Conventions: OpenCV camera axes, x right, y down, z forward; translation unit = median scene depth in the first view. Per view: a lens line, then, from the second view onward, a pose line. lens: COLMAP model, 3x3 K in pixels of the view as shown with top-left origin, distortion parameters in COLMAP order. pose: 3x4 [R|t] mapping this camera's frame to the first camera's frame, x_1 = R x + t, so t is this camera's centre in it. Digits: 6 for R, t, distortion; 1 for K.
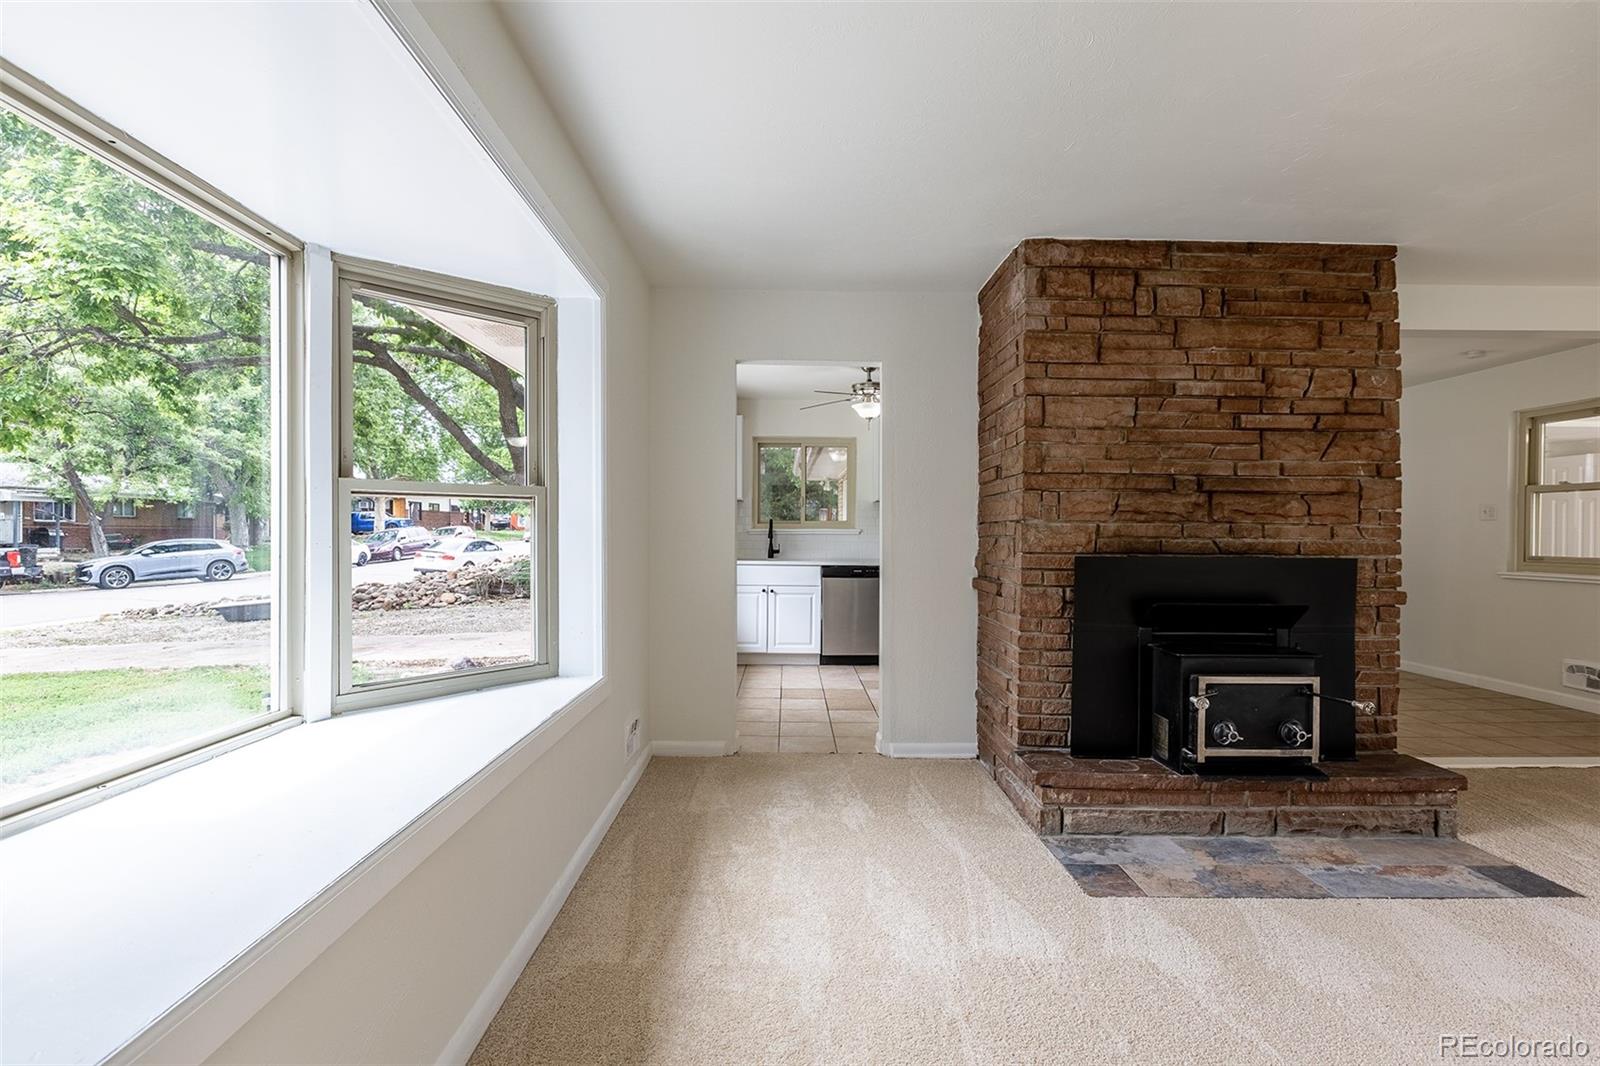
lens RADIAL K [[717.7, 0, 798.5], [0, 717.7, 538.4], [0, 0, 1]] dist [-0.001261, -0.001028]
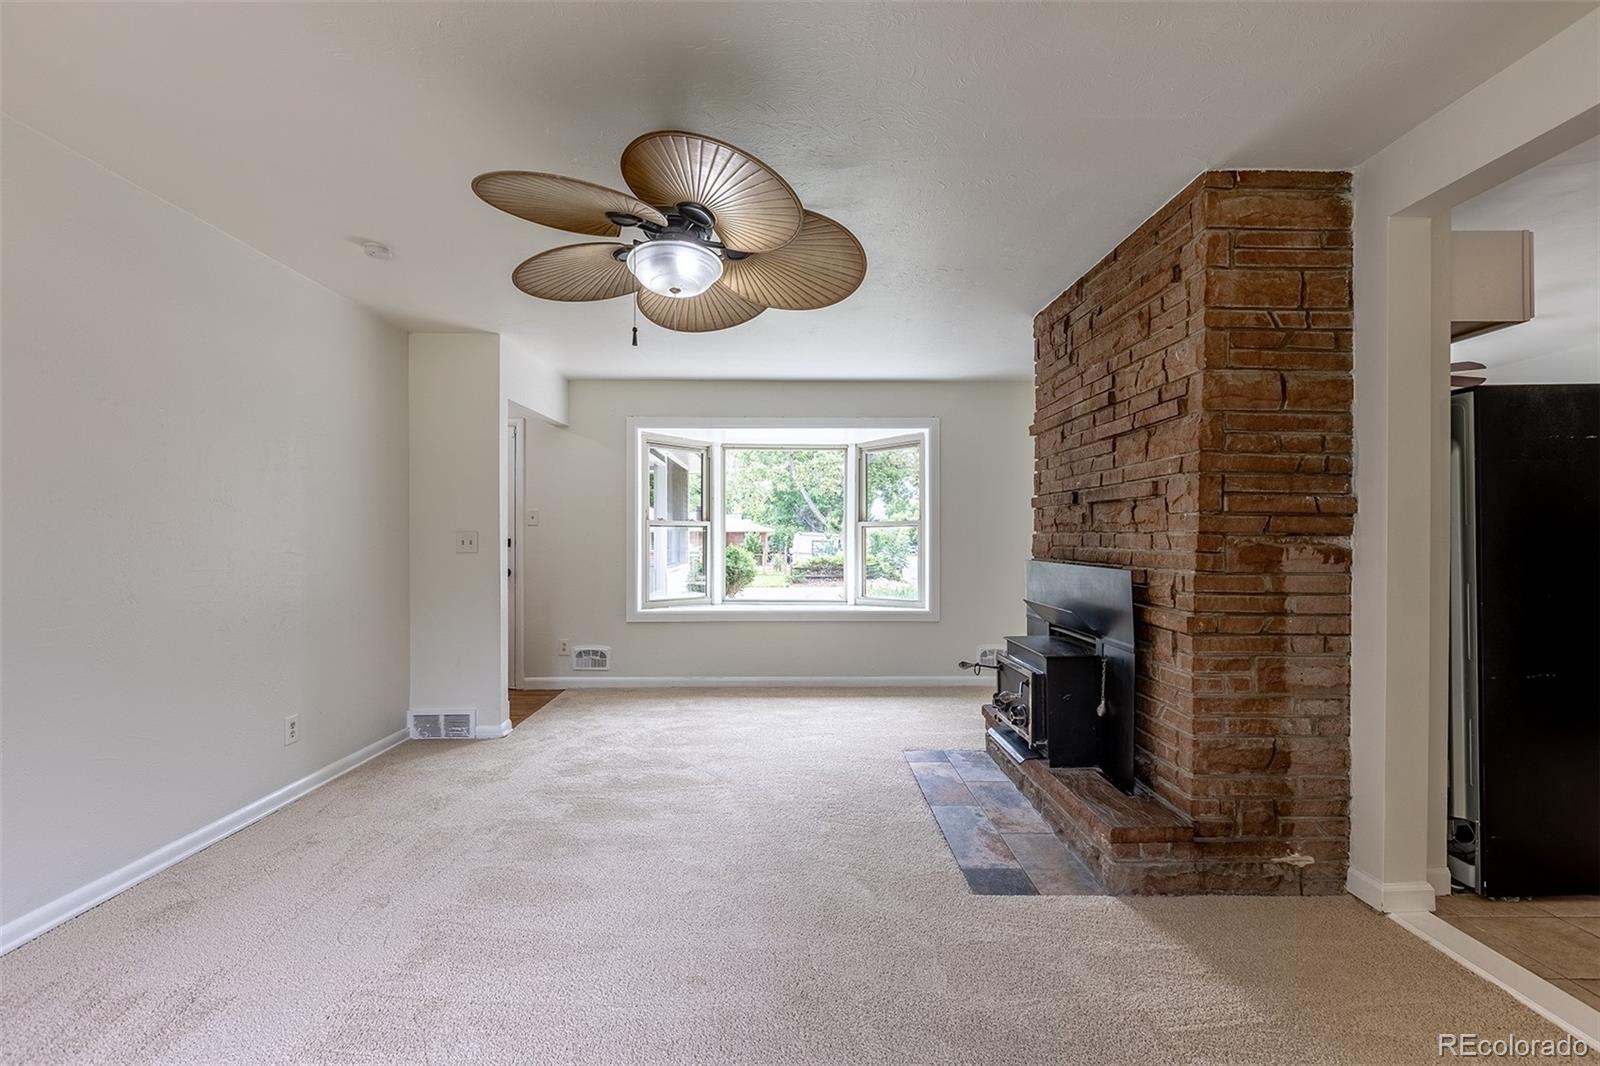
lens RADIAL K [[717.7, 0, 802.1], [0, 717.7, 533.7], [0, 0, 1]] dist [-0.001261, -0.001028]
pose [[0.009118, -0.007055, -0.999934, 1.908174], [-0.006073, 0.999956, -0.007111, -0.010602], [0.999940, 0.006138, 0.009074, 0.659387]]
